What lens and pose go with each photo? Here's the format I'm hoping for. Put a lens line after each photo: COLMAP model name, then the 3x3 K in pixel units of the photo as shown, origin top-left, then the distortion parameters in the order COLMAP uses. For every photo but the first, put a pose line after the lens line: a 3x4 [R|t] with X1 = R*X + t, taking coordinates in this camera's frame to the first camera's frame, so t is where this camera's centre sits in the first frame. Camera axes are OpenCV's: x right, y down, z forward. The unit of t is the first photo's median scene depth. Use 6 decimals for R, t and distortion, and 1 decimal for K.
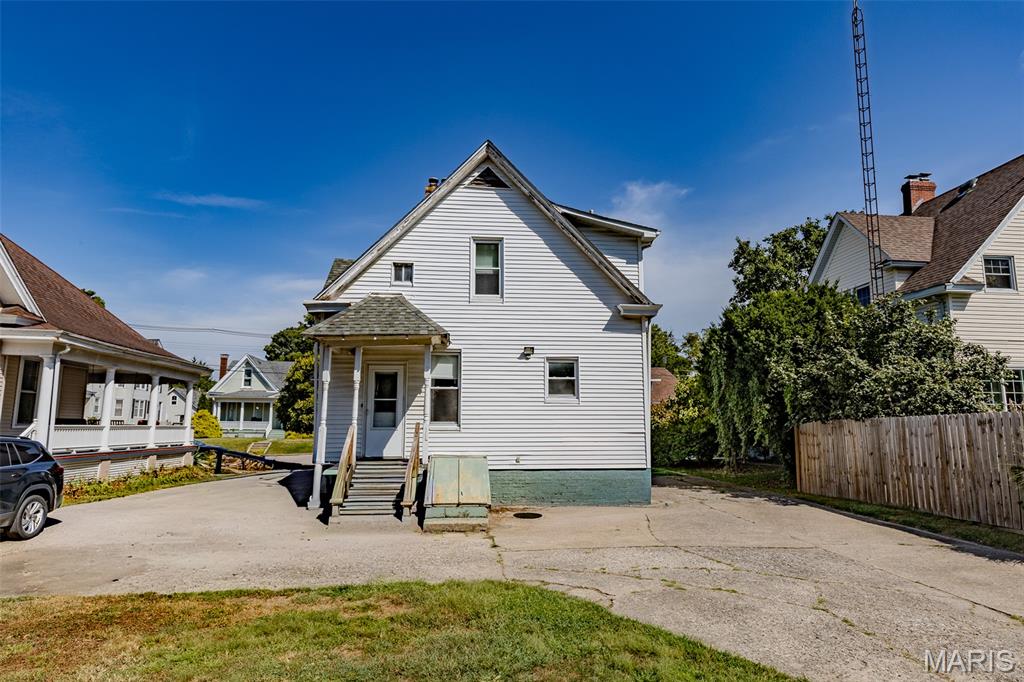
lens RADIAL K [[606.2, 0, 512.6], [0, 606.2, 339.2], [0, 0, 1]] dist [0.000963, -0.003857]
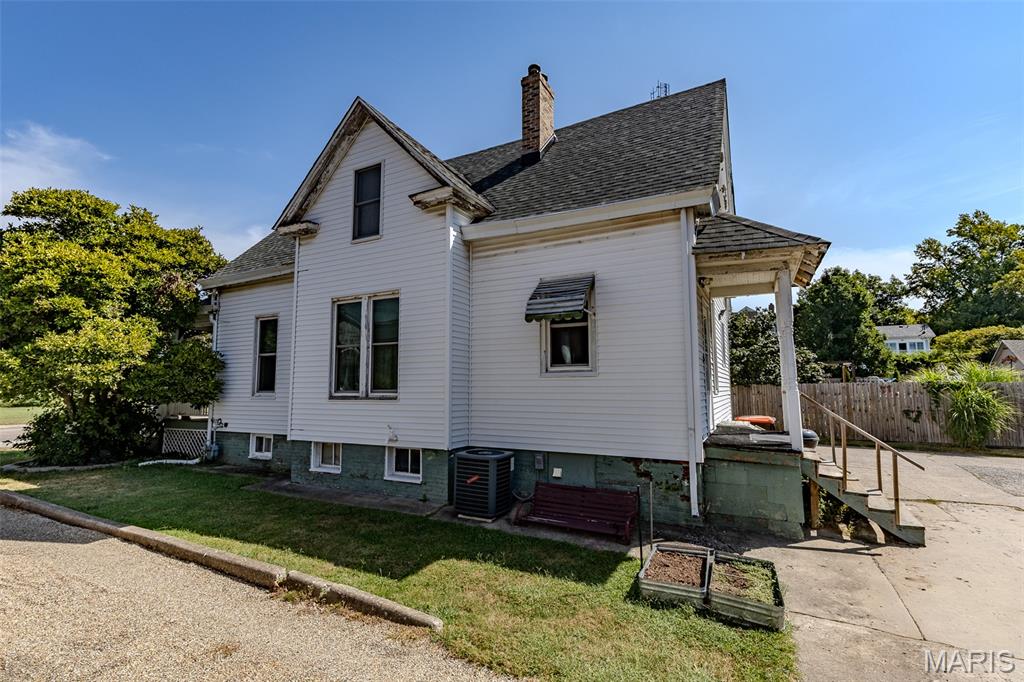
lens RADIAL K [[464.8, 0, 513.8], [0, 464.8, 342.6], [0, 0, 1]] dist [0.006552, 0.000881]
pose [[0.540283, 0.082498, 0.837430, -0.790756], [-0.122048, 0.992342, -0.019018, 0.123233], [-0.832586, -0.091931, 0.546214, 0.865922]]
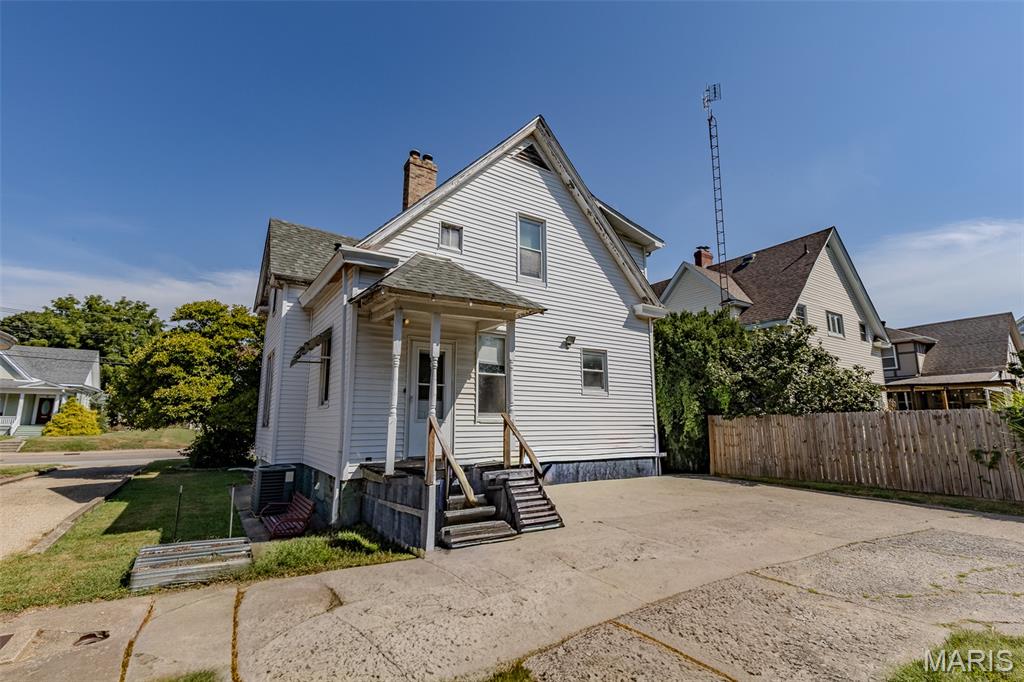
lens RADIAL K [[464.8, 0, 515.3], [0, 464.8, 343.3], [0, 0, 1]] dist [0.006552, 0.000881]
pose [[0.882232, 0.079391, 0.464073, -0.391296], [-0.067759, 0.996829, -0.041718, 0.060792], [-0.465914, 0.005359, 0.884814, 0.385235]]
